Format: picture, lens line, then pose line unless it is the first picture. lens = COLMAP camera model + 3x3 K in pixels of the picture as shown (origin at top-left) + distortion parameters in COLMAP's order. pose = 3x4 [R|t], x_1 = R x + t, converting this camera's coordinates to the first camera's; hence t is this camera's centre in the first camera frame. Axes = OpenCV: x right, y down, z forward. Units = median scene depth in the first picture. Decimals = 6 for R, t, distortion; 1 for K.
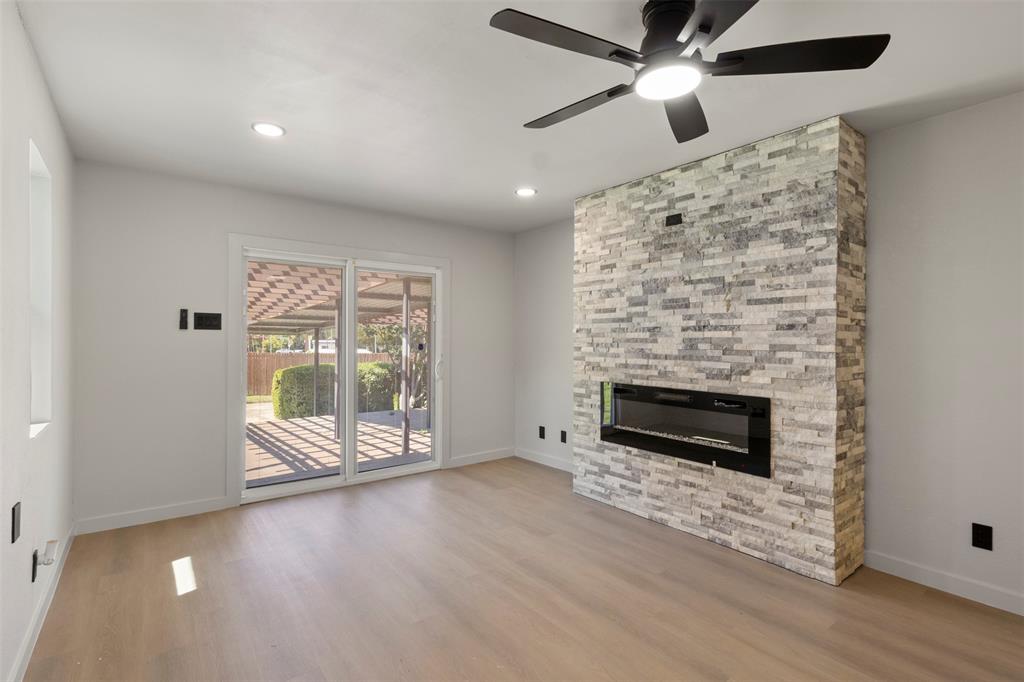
lens RADIAL K [[476.4, 0, 512.7], [0, 476.4, 345.0], [0, 0, 1]] dist [-0.000675, 0.001133]
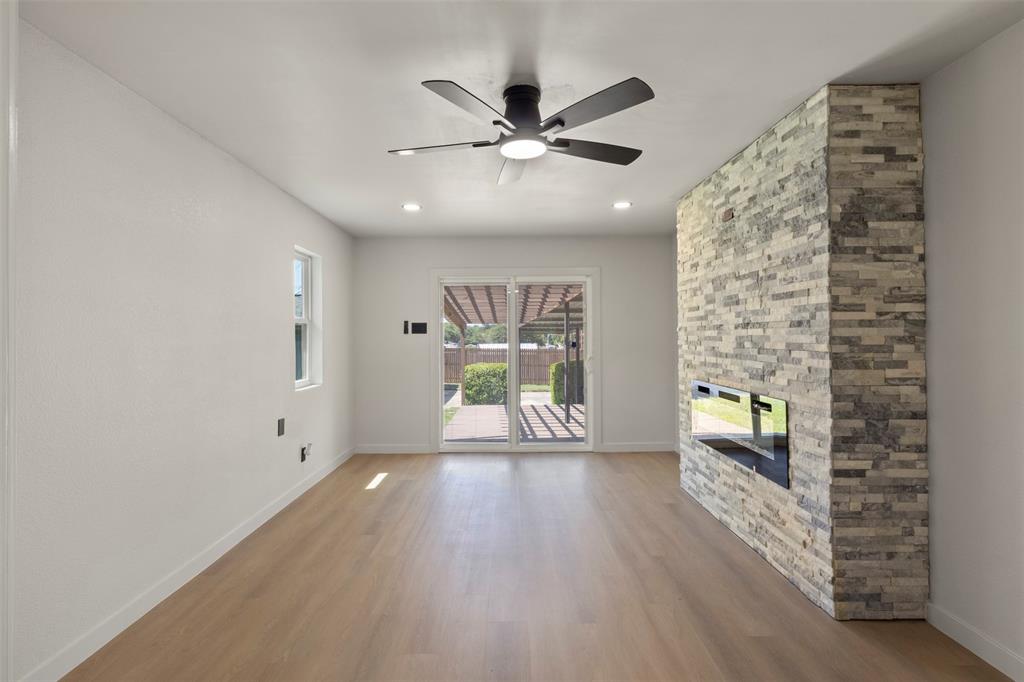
lens RADIAL K [[476.4, 0, 508.2], [0, 476.4, 338.3], [0, 0, 1]] dist [-0.000675, 0.001133]
pose [[0.795384, -0.008198, -0.606050, 0.640095], [0.004400, 0.999960, -0.007752, -0.005124], [0.606089, 0.003499, 0.795389, -0.052820]]
